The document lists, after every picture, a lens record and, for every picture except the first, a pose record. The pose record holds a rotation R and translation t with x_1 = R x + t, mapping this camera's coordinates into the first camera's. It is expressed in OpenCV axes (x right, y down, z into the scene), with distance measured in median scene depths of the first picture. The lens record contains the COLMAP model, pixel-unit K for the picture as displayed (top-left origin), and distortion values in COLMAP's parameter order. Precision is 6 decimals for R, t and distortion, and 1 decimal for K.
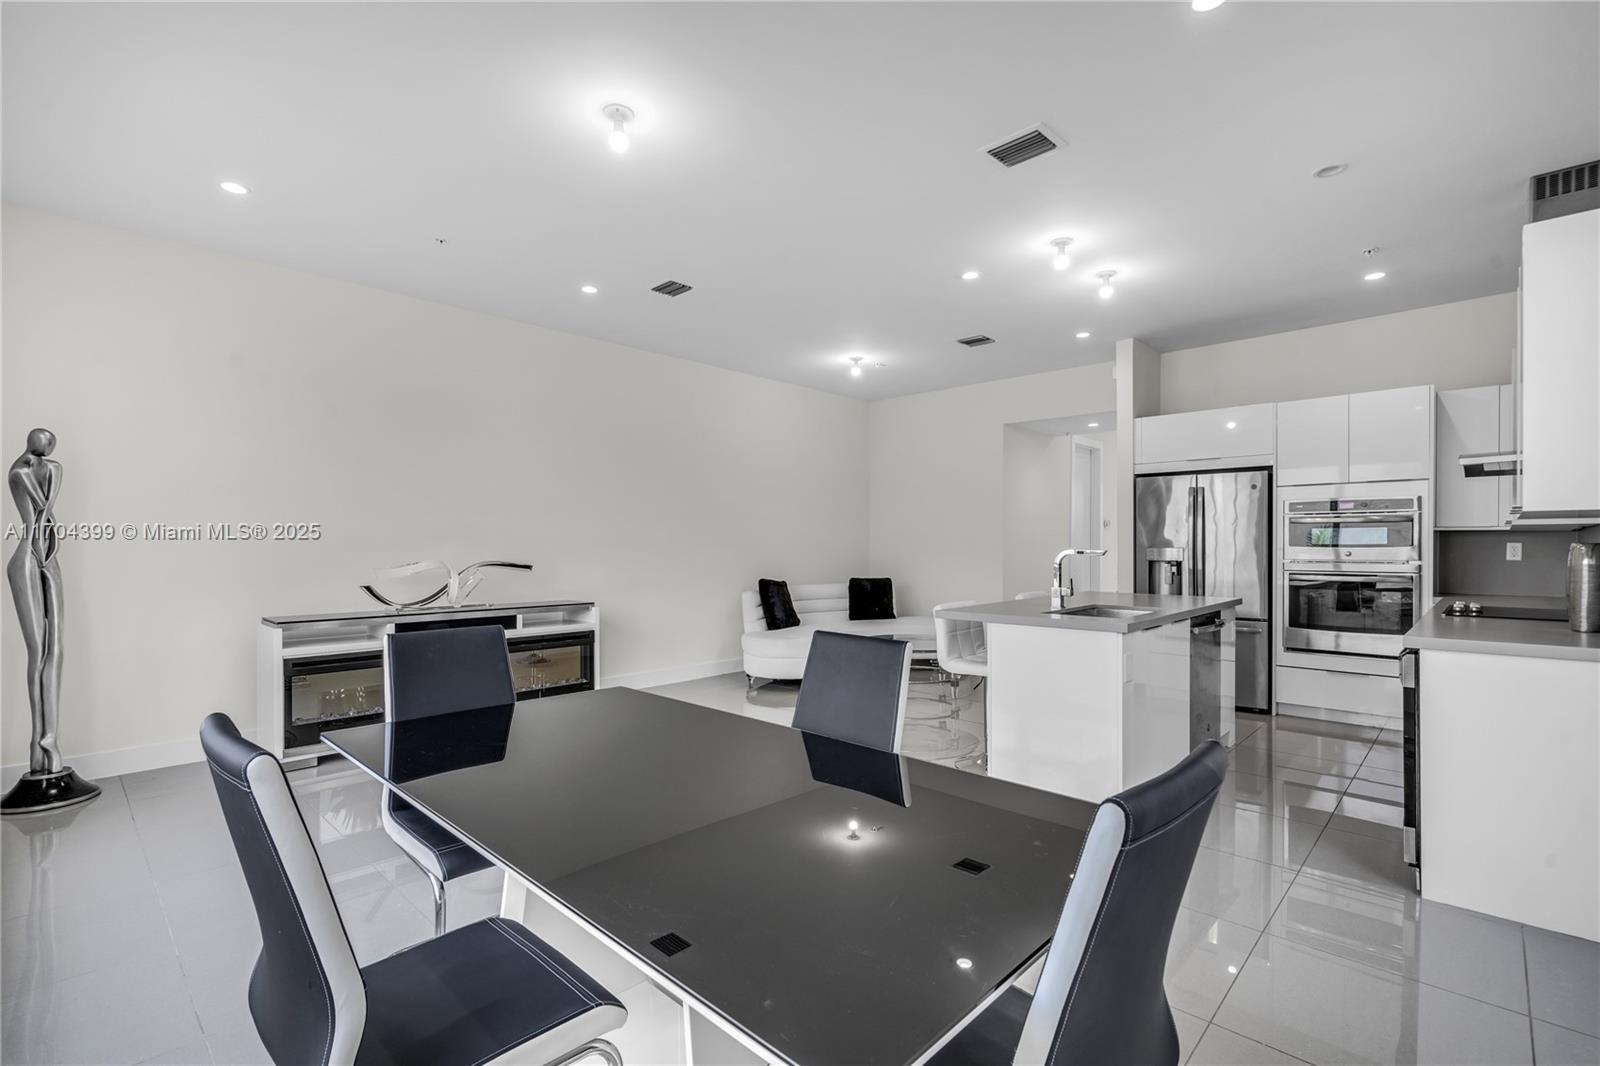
lens RADIAL K [[715.3, 0, 795.8], [0, 715.3, 546.0], [0, 0, 1]] dist [0.000661, 0.000087]
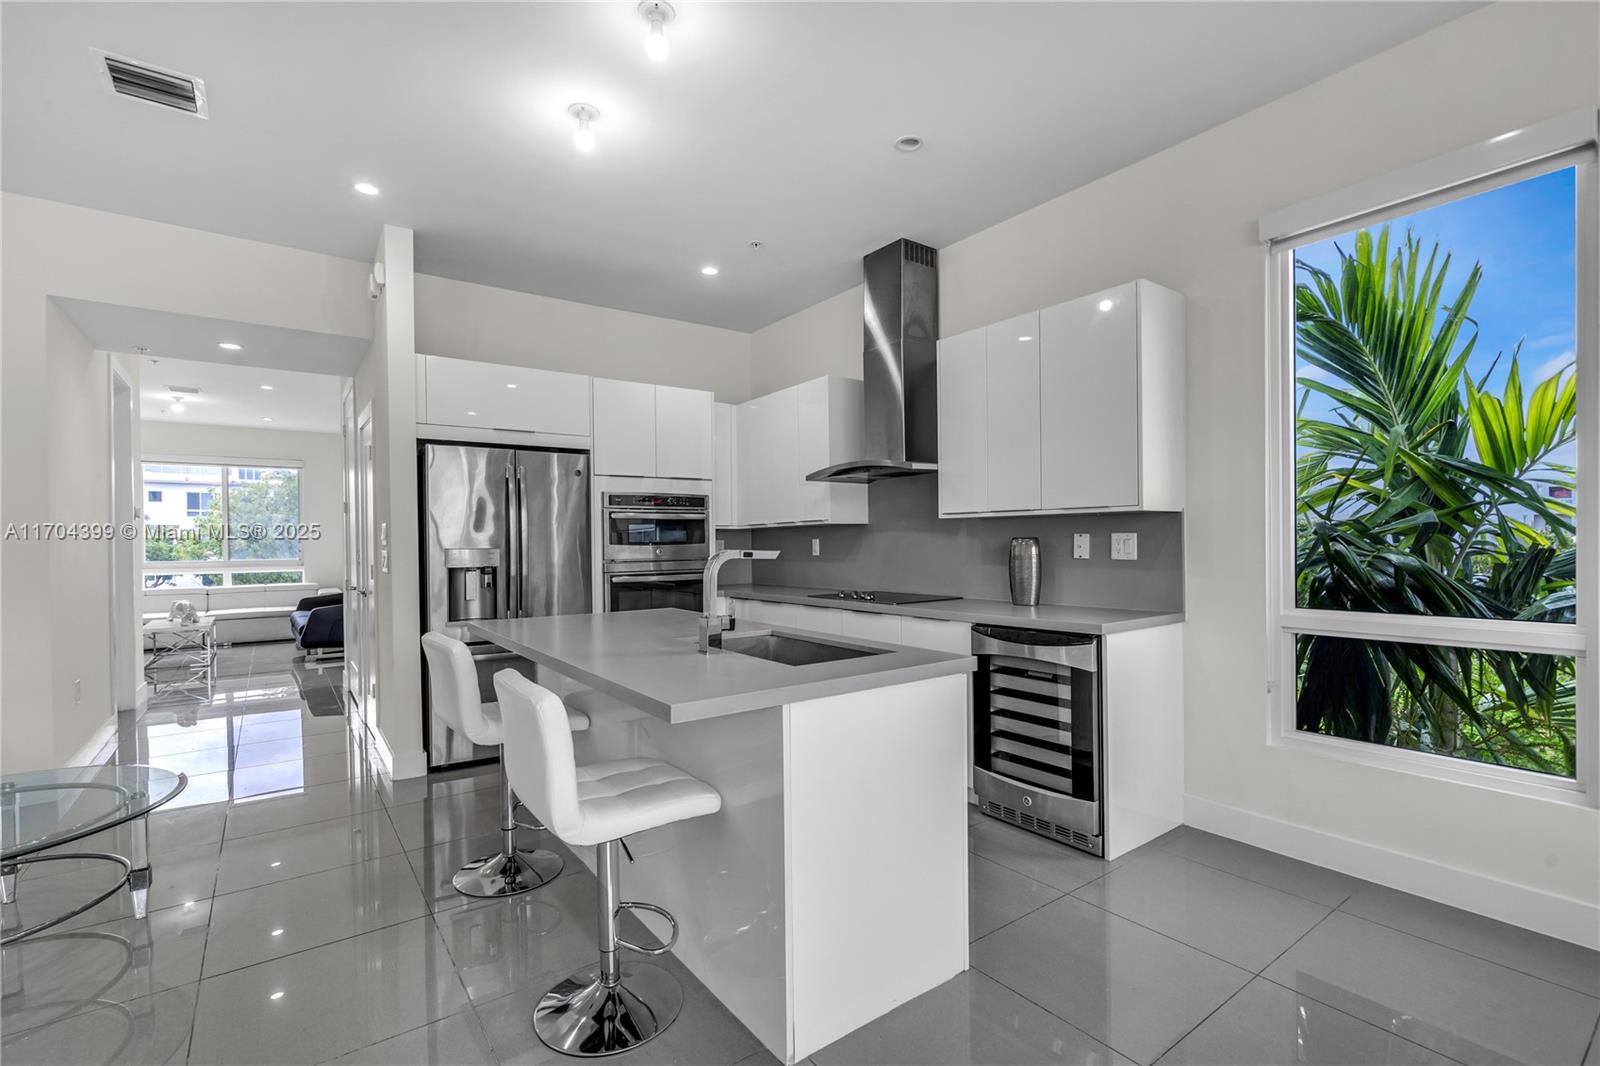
lens RADIAL K [[735.1, 0, 791.8], [0, 735.1, 546.3], [0, 0, 1]] dist [0.000719, 0.000258]
pose [[0.176194, -0.009704, 0.984308, -0.150917], [0.015183, 0.999859, 0.007139, -0.000867], [-0.984238, 0.013687, 0.176316, 0.627250]]
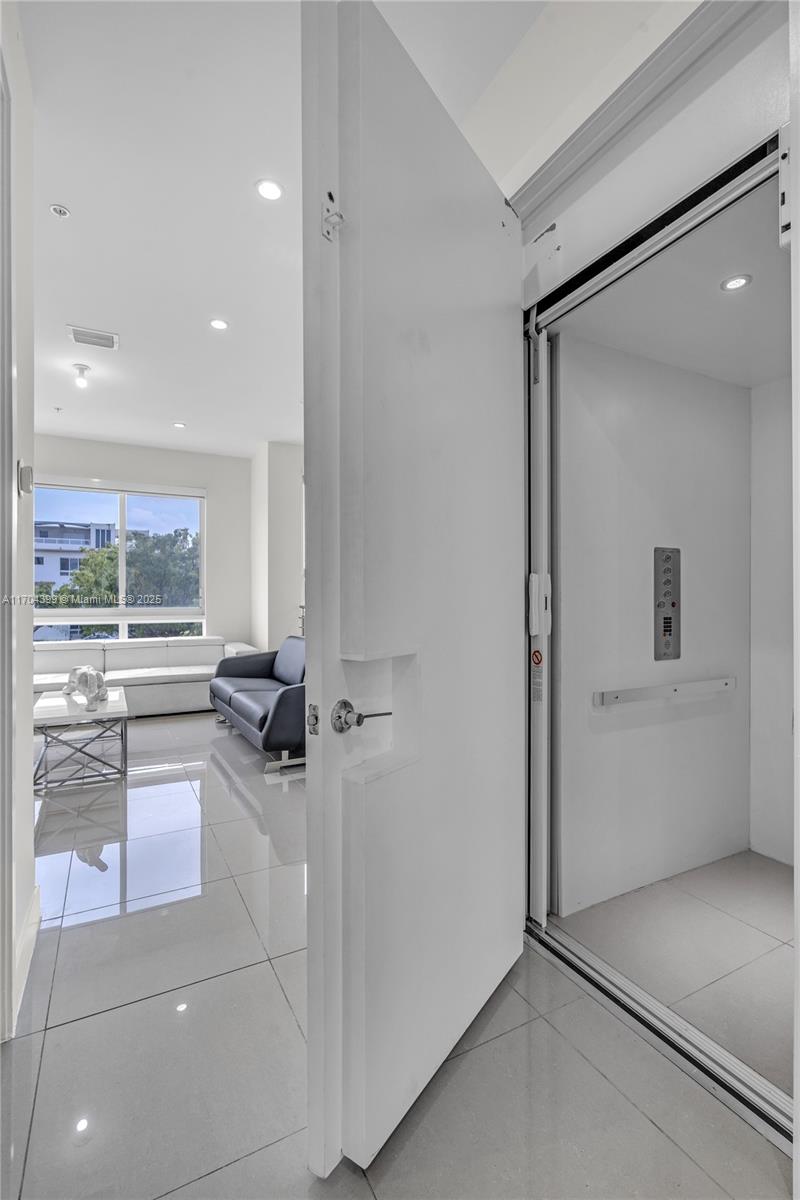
lens RADIAL K [[560.0, 0, 400.0], [0, 560.0, 600.0], [0, 0, 1]] dist [0.001147, 0.000054]
pose [[0.311329, -0.001964, 0.950300, 0.572023], [0.005524, 0.999985, 0.000257, 0.014909], [-0.950286, 0.005169, 0.311335, 1.542518]]
